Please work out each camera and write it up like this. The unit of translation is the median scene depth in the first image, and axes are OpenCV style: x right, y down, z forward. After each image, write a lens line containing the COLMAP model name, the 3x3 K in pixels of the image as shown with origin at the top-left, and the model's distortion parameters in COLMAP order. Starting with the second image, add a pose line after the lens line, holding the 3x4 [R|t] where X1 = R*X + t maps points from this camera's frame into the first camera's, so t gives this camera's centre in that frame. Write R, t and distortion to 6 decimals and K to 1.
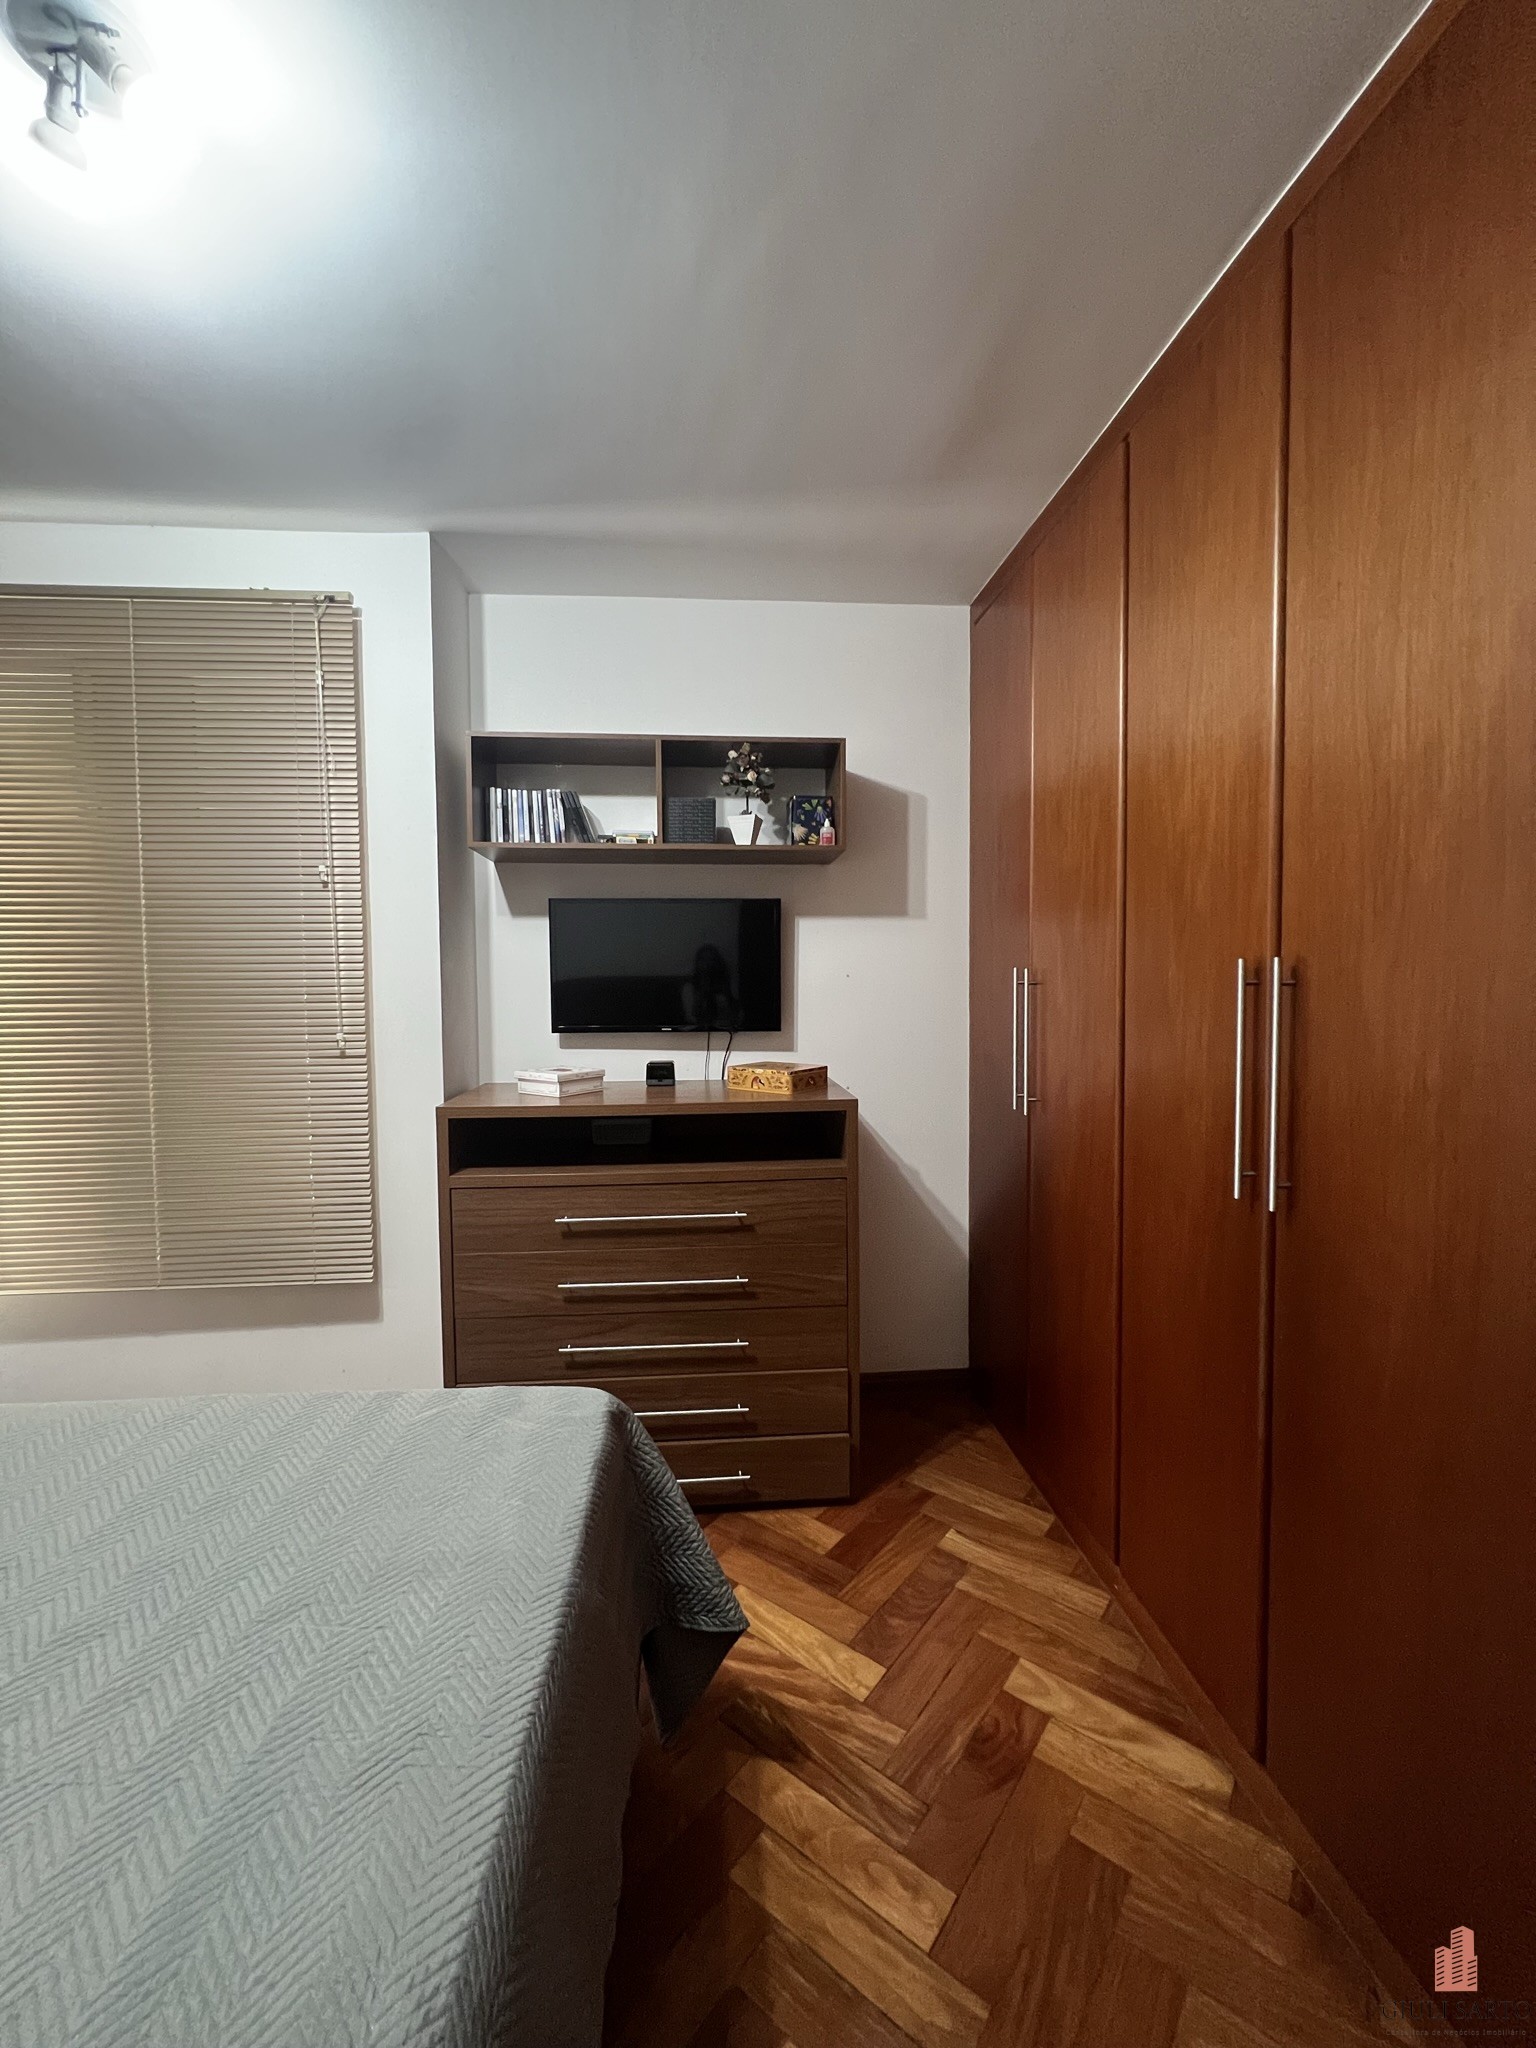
lens RADIAL K [[823.8, 0, 764.0], [0, 823.8, 1024.5], [0, 0, 1]] dist [-0.001823, -0.000028]
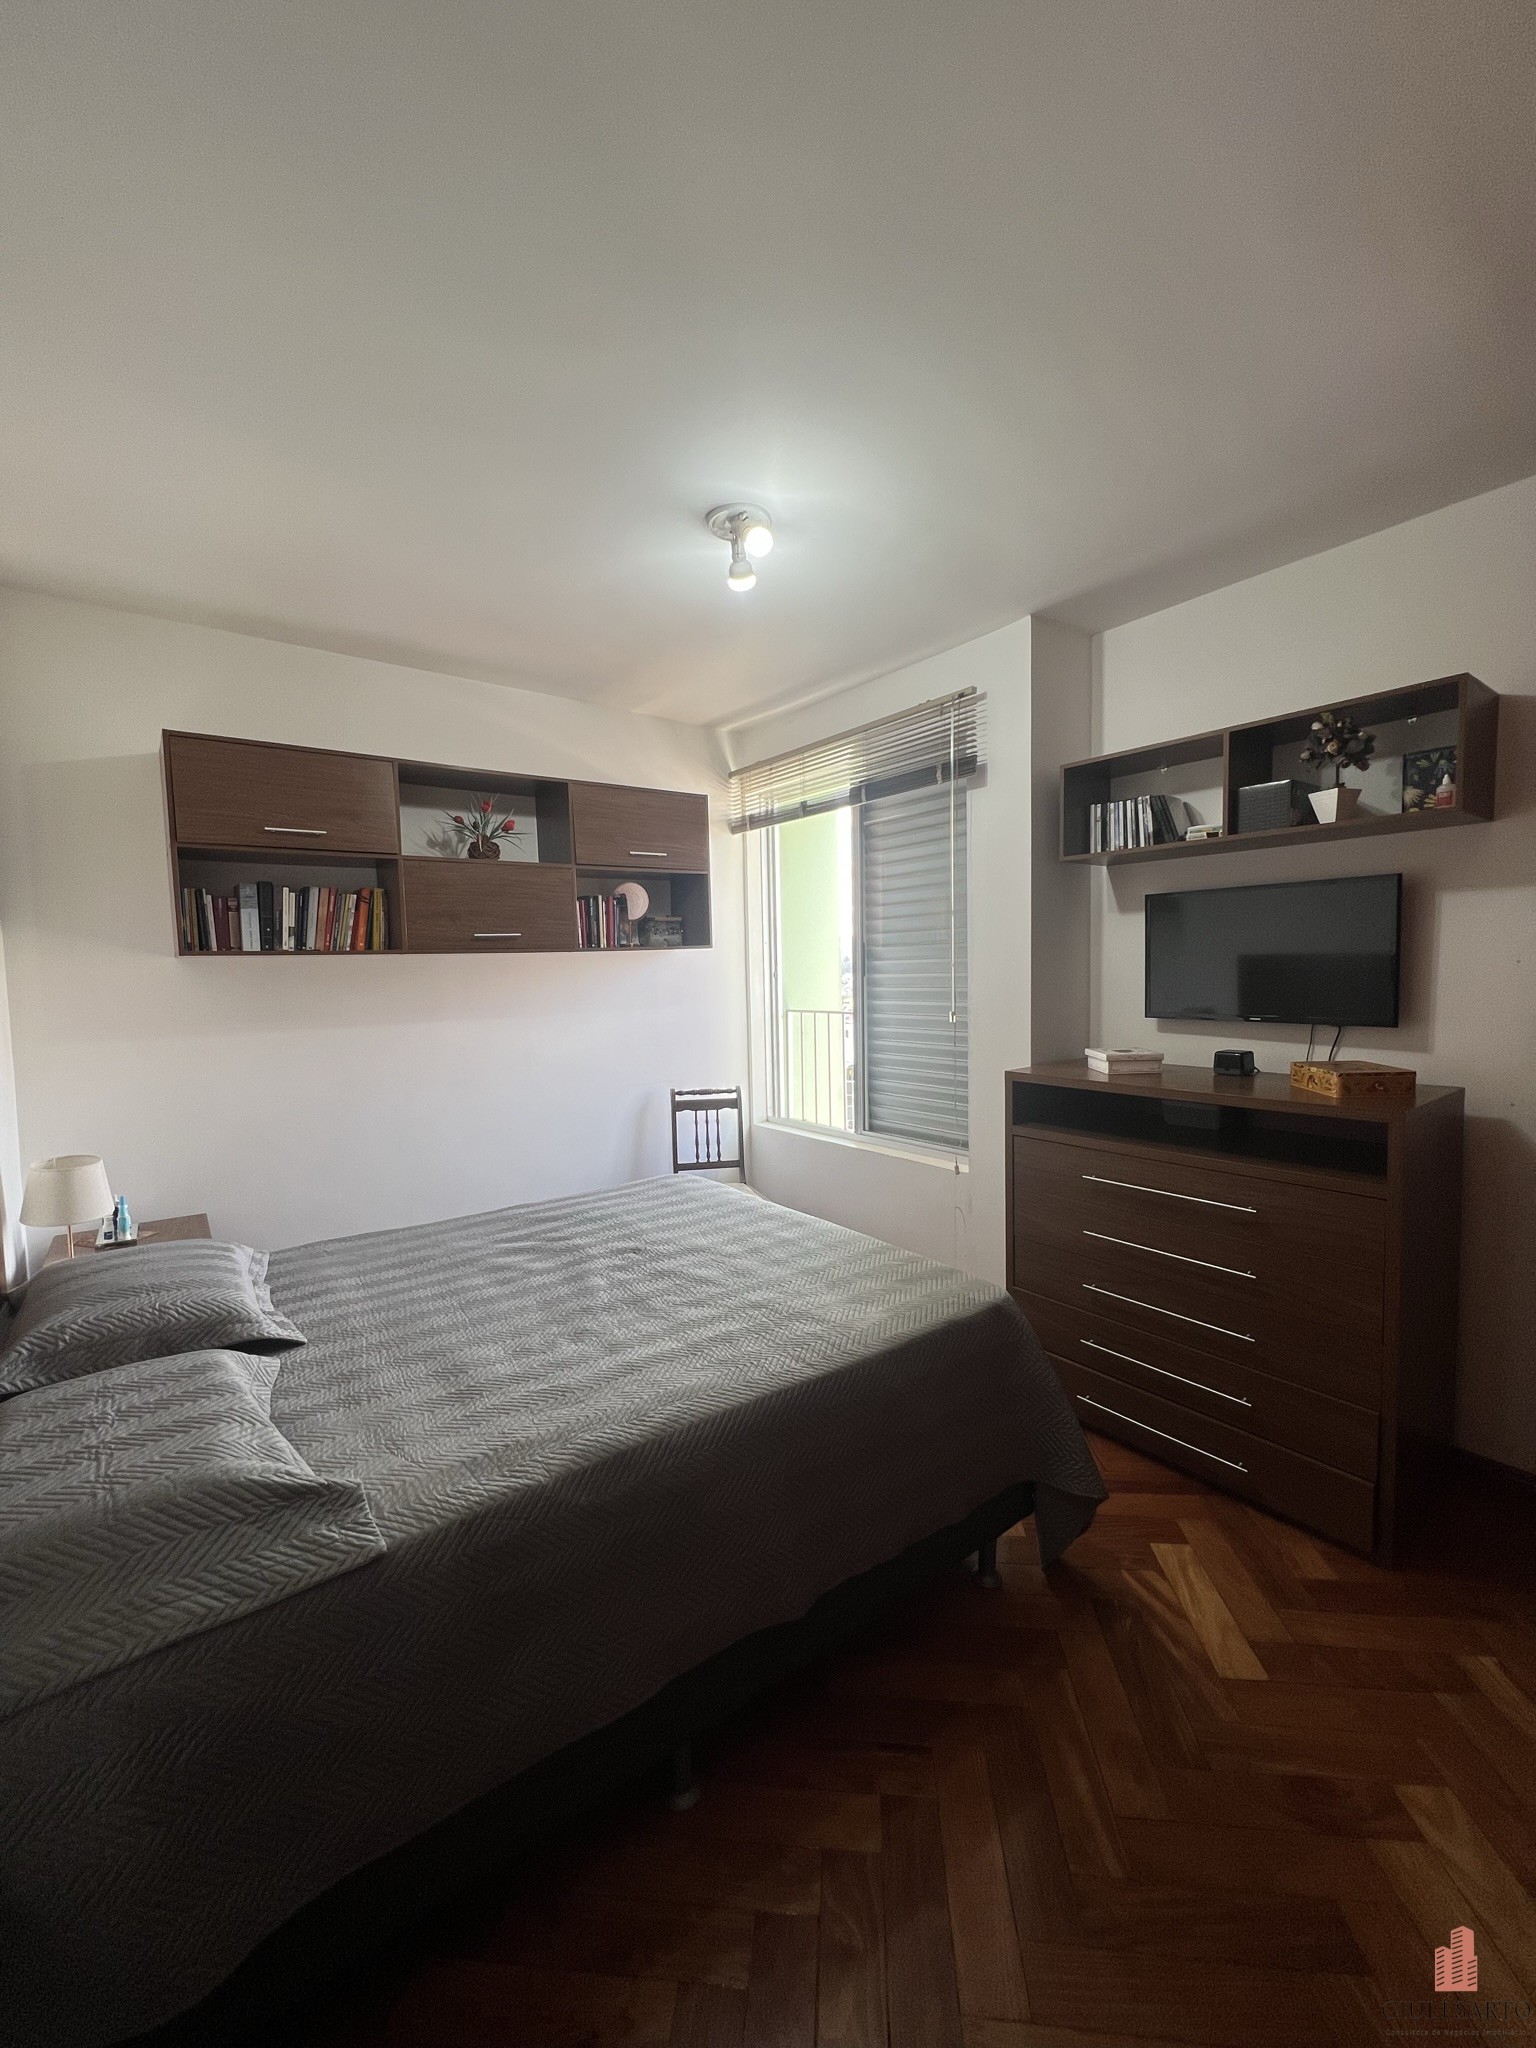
lens RADIAL K [[823.8, 0, 764.0], [0, 823.8, 1024.5], [0, 0, 1]] dist [-0.001823, -0.000028]
pose [[0.541732, 0.053714, -0.838833, 0.420595], [-0.021286, 0.998513, 0.050192, -0.026723], [0.840282, -0.009335, 0.542070, -0.025752]]
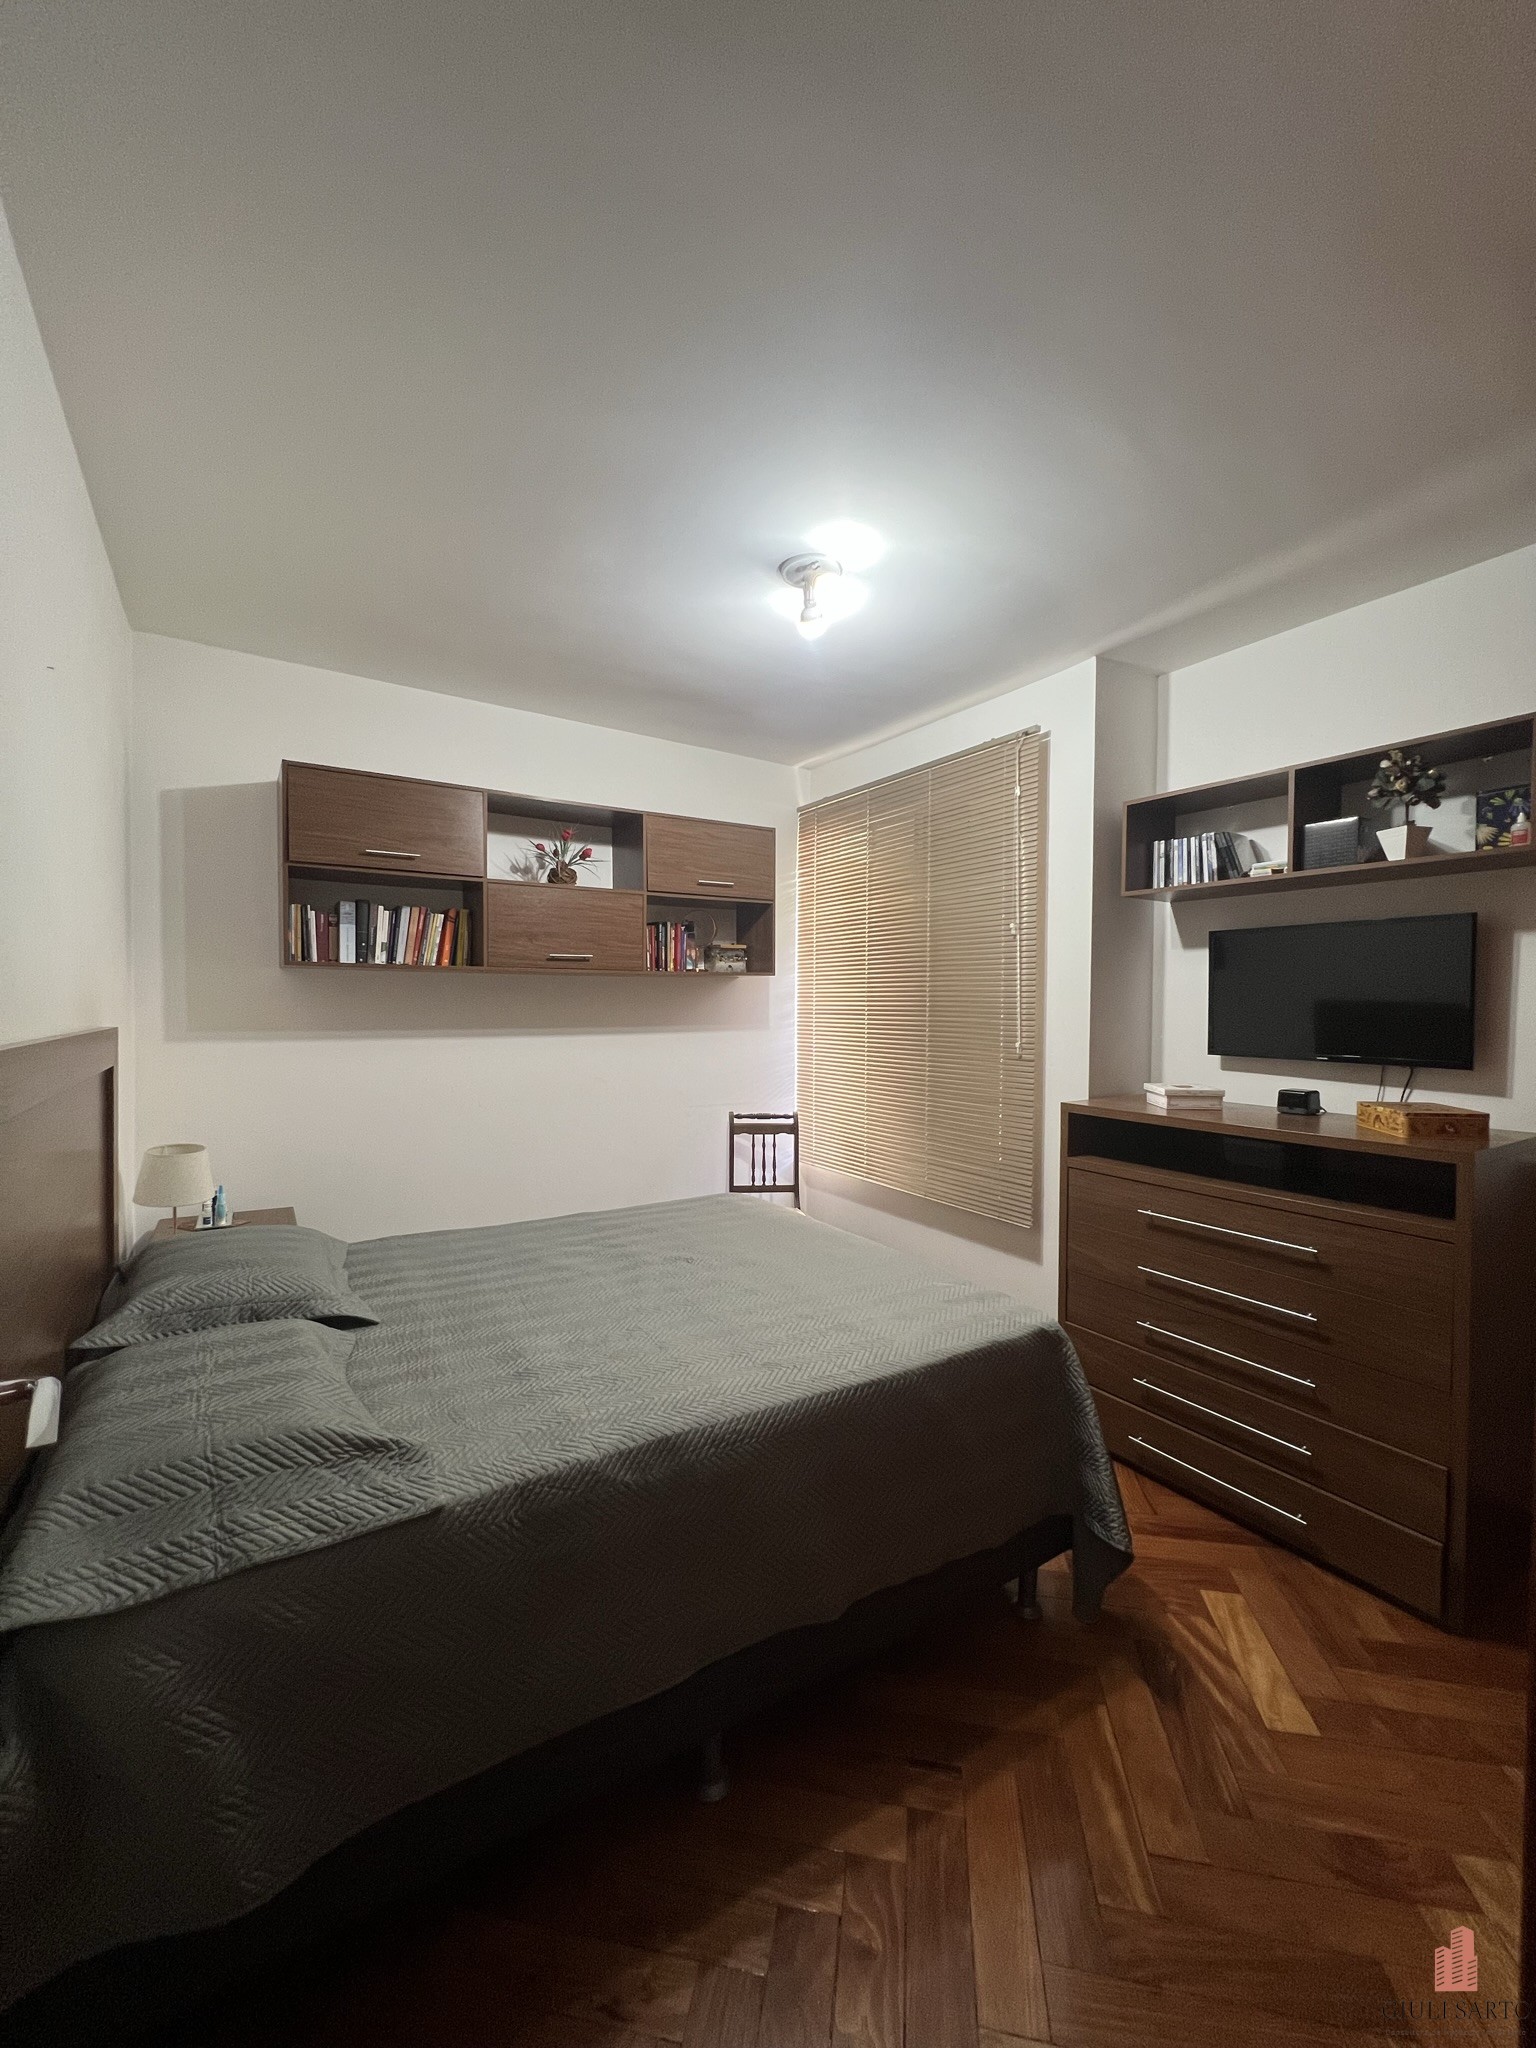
lens RADIAL K [[823.8, 0, 764.0], [0, 823.8, 1024.5], [0, 0, 1]] dist [-0.001823, -0.000028]
pose [[0.473597, 0.032316, -0.880149, 0.454204], [-0.052582, 0.998582, 0.008371, -0.008221], [0.879171, 0.042316, 0.474624, -0.035994]]
